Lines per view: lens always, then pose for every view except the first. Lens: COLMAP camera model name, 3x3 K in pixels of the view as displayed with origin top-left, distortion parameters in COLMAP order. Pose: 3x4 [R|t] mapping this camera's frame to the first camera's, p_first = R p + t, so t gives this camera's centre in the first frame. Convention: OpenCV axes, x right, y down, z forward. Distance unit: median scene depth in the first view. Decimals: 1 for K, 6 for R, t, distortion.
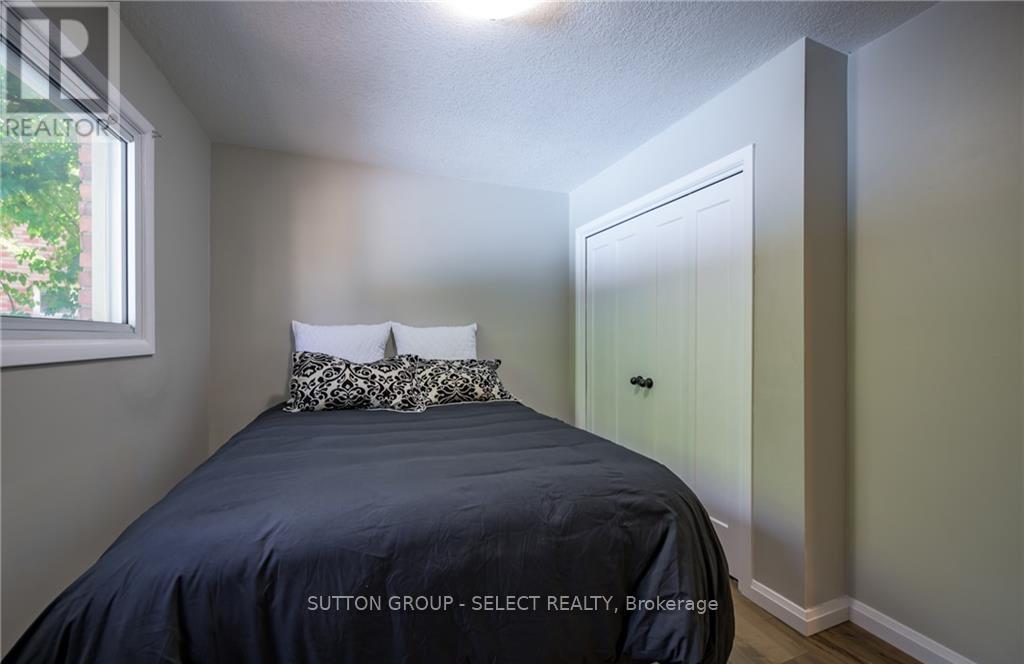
lens RADIAL K [[411.4, 0, 502.0], [0, 411.4, 342.6], [0, 0, 1]] dist [-0.000329, 0.000242]
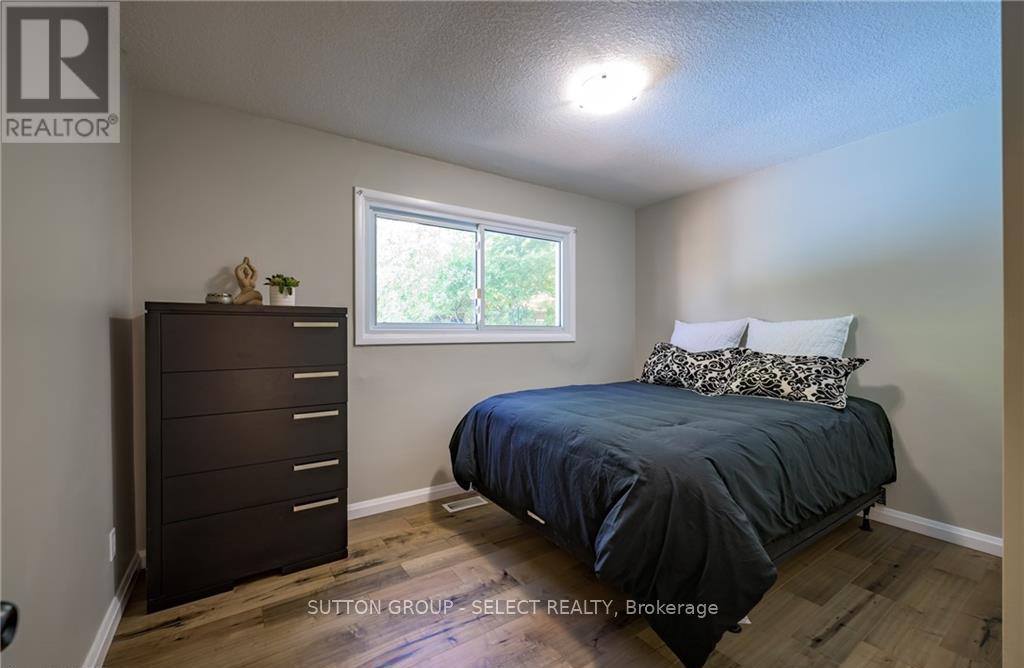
lens RADIAL K [[405.0, 0, 505.9], [0, 405.0, 338.4], [0, 0, 1]] dist [0.000119, 0.000146]
pose [[0.220532, 0.008456, -0.975343, 0.772348], [-0.010853, 0.999922, 0.006215, 0.005007], [0.975319, 0.009215, 0.220607, 0.185597]]
